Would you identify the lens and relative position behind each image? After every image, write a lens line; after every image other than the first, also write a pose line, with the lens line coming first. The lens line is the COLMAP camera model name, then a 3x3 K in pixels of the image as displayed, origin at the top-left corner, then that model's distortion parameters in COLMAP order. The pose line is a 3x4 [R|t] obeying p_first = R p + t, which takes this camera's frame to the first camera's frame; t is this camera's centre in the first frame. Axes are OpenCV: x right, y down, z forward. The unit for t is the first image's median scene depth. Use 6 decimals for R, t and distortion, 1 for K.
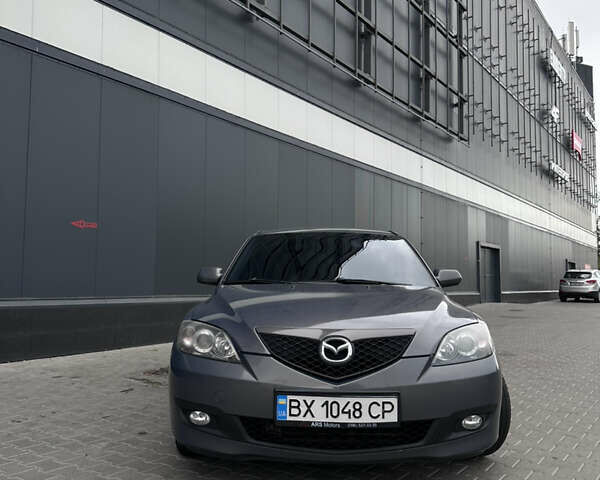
lens RADIAL K [[571.7, 0, 283.9], [0, 571.7, 245.1], [0, 0, 1]] dist [0.132322, -0.238152]
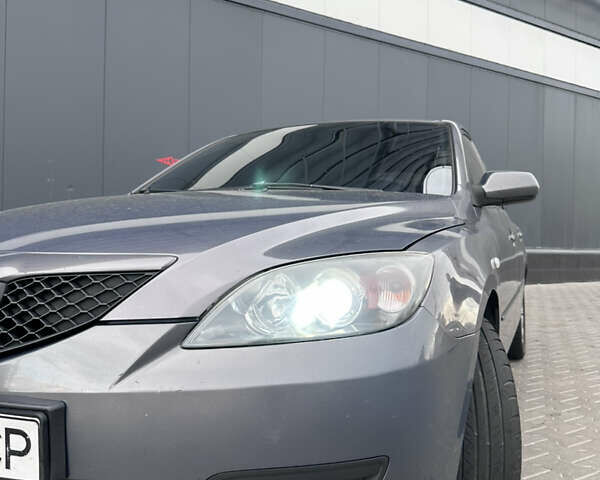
lens RADIAL K [[571.7, 0, 283.9], [0, 571.7, 245.1], [0, 0, 1]] dist [0.132322, -0.238152]
pose [[0.928342, 0.012511, -0.371517, 0.293663], [0.012665, 0.997789, 0.065248, 0.071813], [0.371512, -0.065278, 0.926130, 0.418967]]
